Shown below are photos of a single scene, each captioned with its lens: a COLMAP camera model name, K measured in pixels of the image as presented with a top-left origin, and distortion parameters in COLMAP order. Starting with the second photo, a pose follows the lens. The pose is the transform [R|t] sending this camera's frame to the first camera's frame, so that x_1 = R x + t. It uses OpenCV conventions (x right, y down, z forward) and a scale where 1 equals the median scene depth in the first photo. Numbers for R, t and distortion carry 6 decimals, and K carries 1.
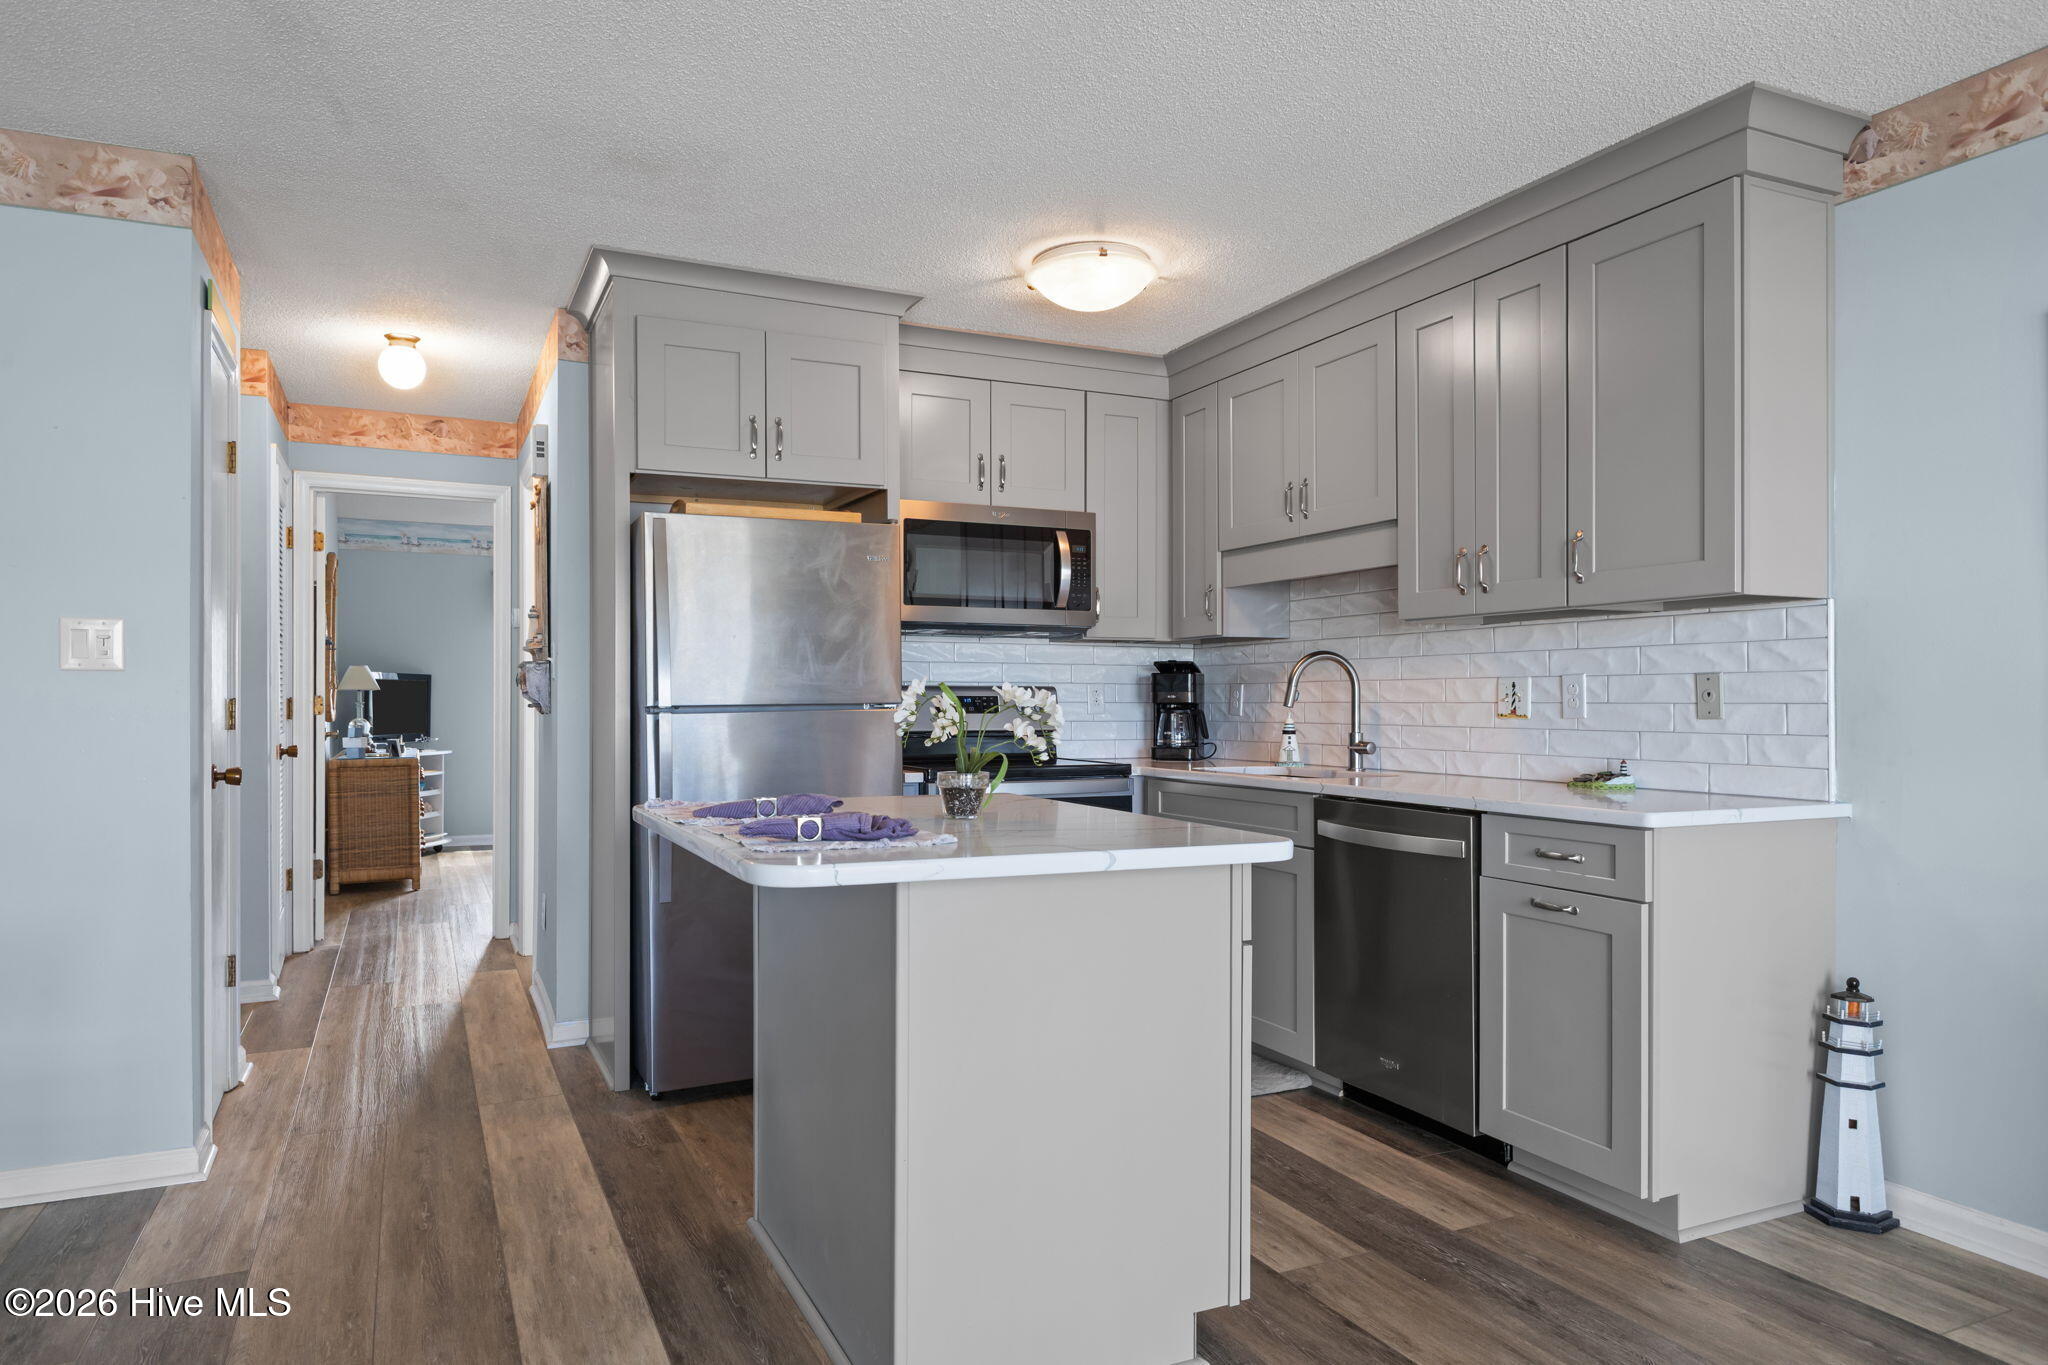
lens RADIAL K [[1277.6, 0, 1028.5], [0, 1277.6, 695.0], [0, 0, 1]] dist [0.006387, -0.006699]
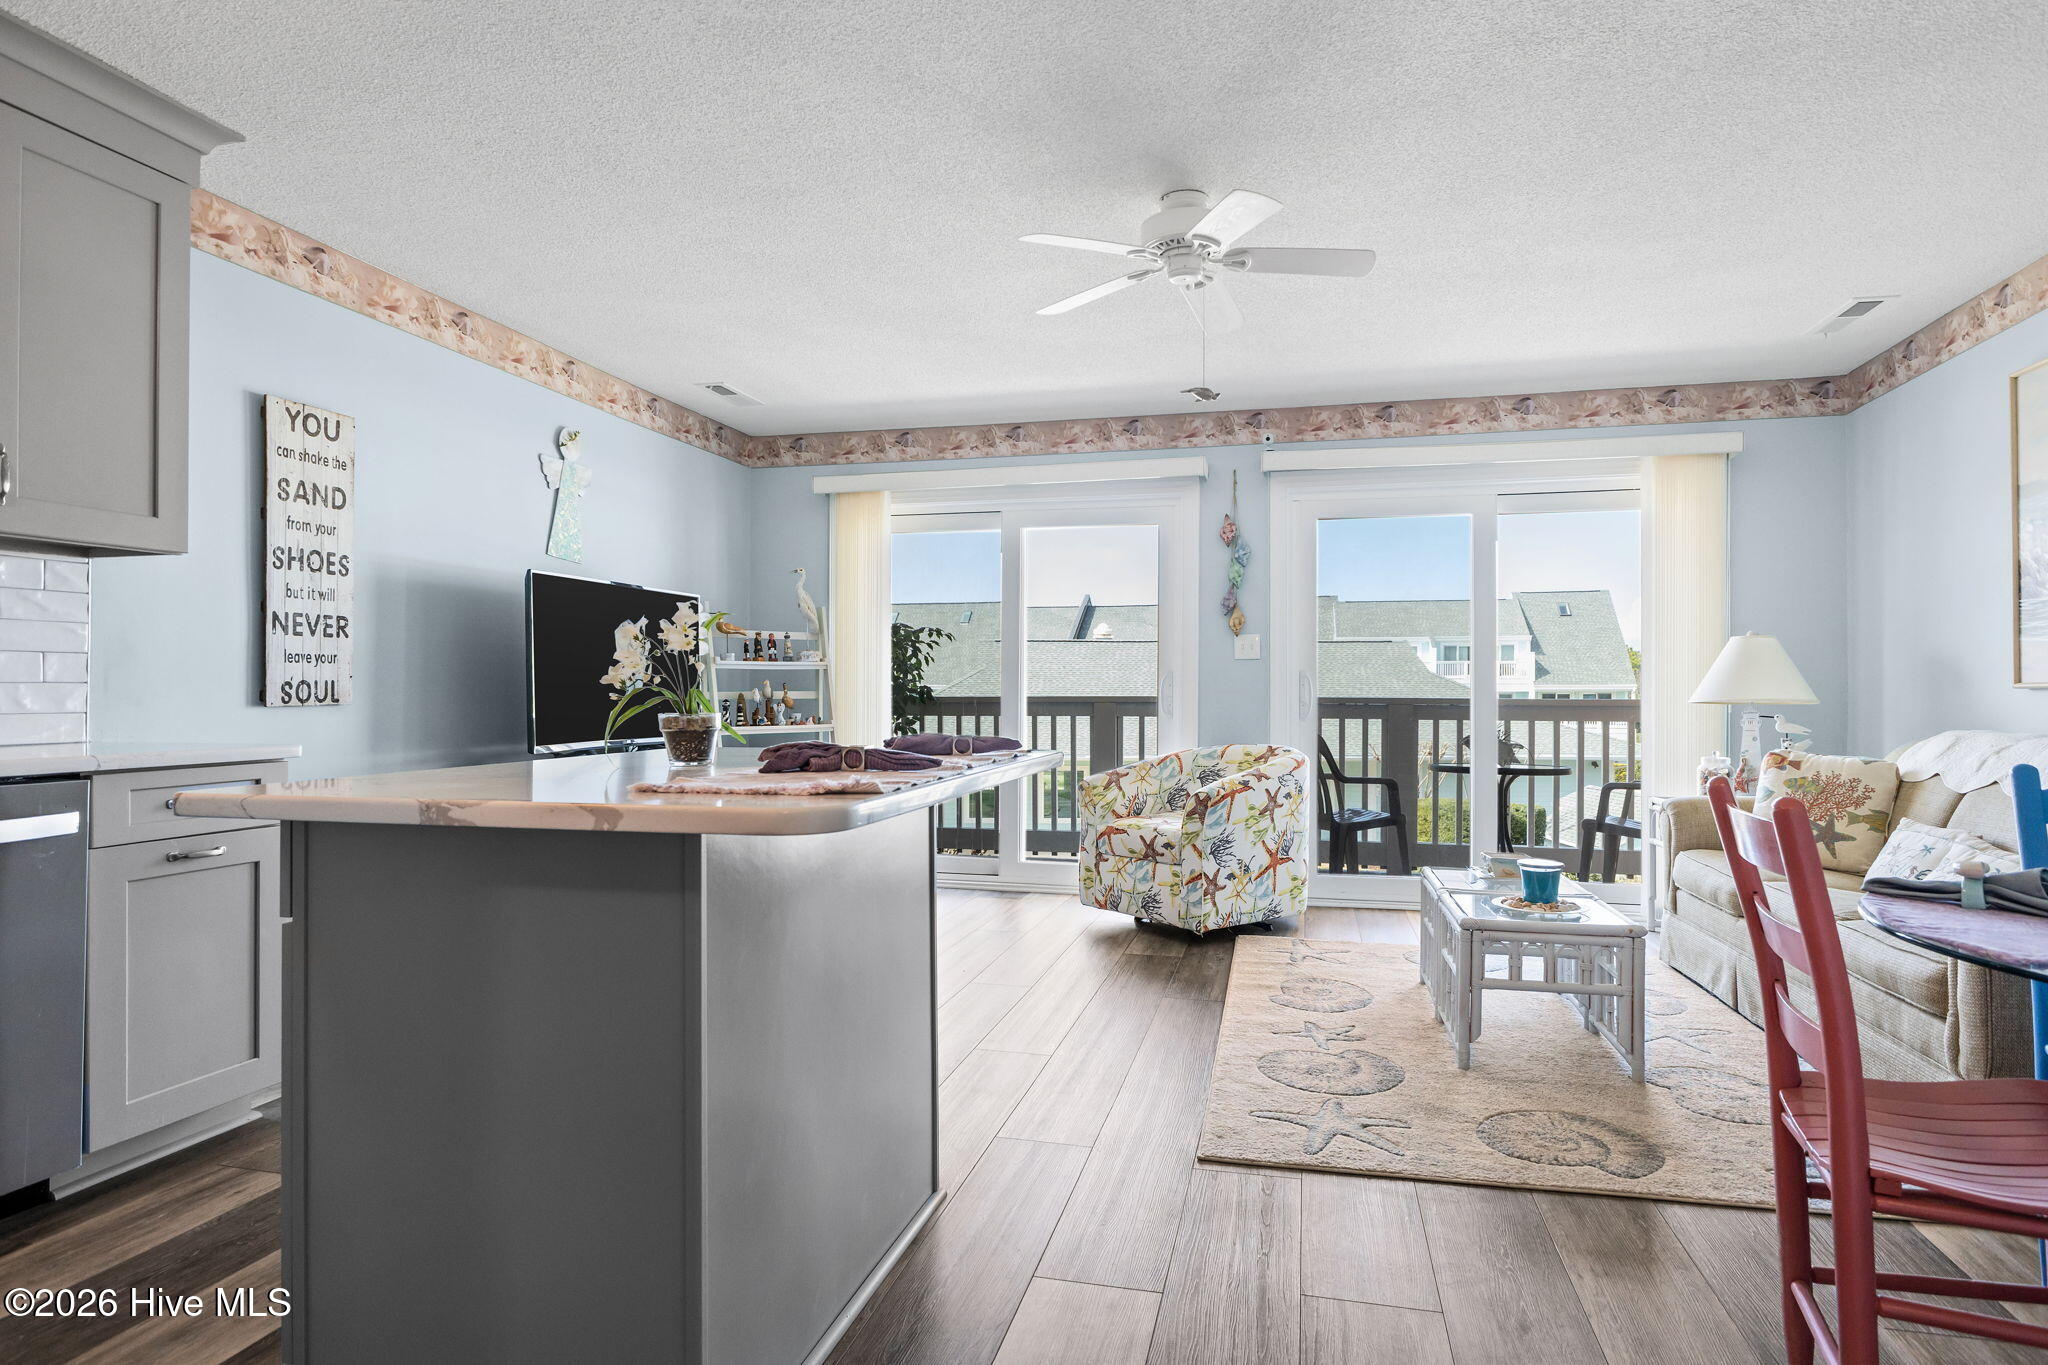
lens RADIAL K [[1119.4, 0, 1024.0], [0, 1119.4, 682.5], [0, 0, 1]] dist [-0.004554, -0.000433]
pose [[-0.767847, 0.003407, 0.640624, -0.447532], [-0.003712, 0.999945, -0.009766, 0.028209], [-0.640622, -0.009877, -0.767793, 0.892449]]
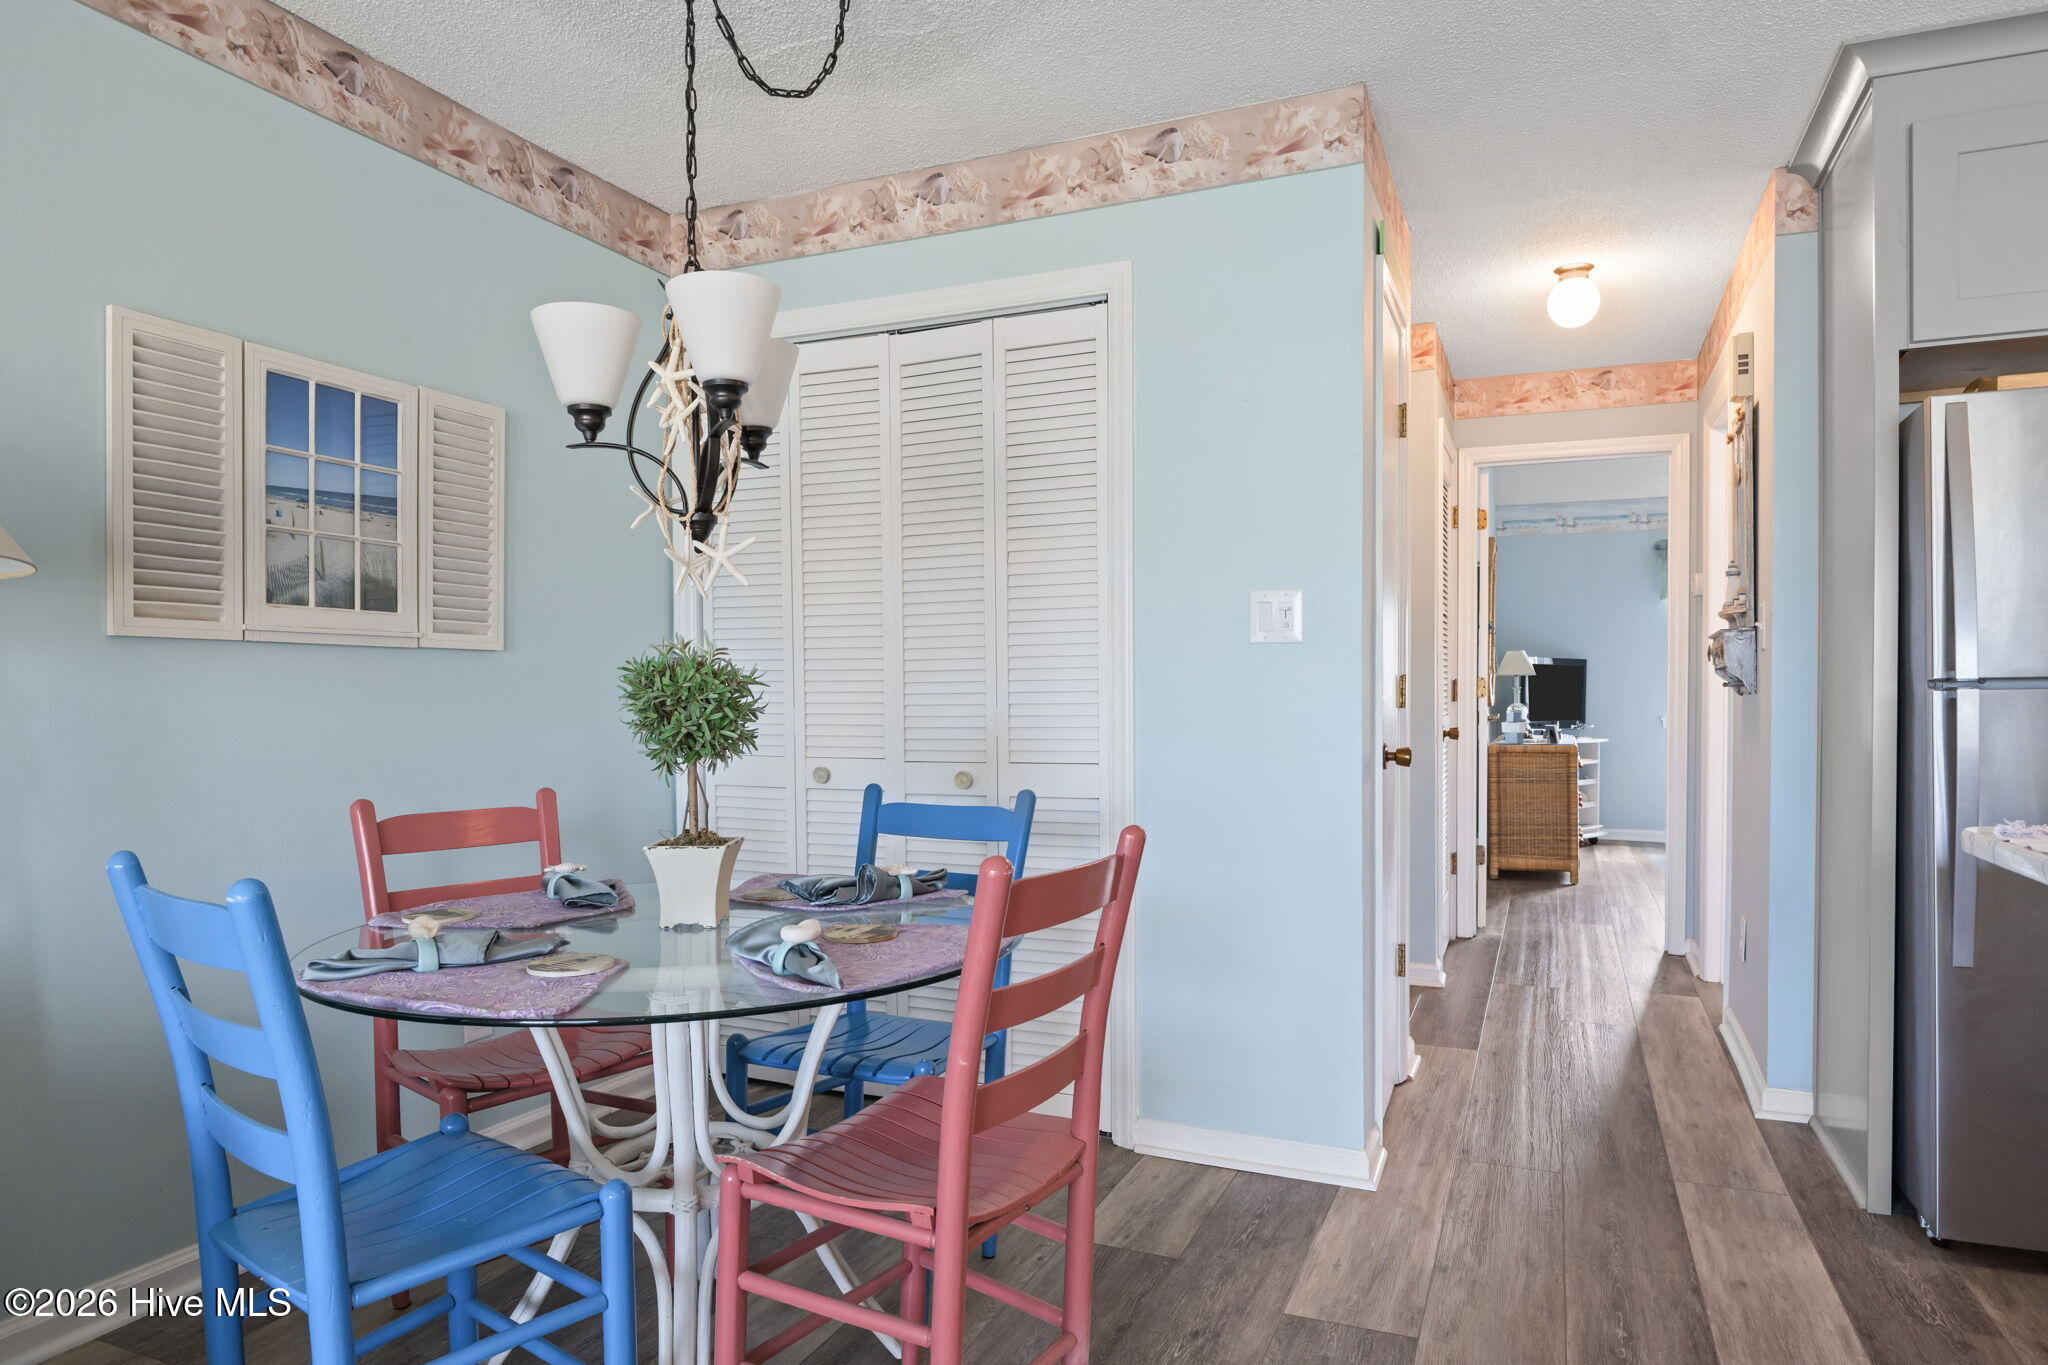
lens RADIAL K [[1237.1, 0, 1025.2], [0, 1237.1, 707.5], [0, 0, 1]] dist [-0.005199, -0.003457]
pose [[0.657005, 0.009817, -0.753823, -0.106559], [0.002995, 0.999873, 0.015632, 0.011069], [0.753881, -0.012528, 0.656892, 0.173005]]
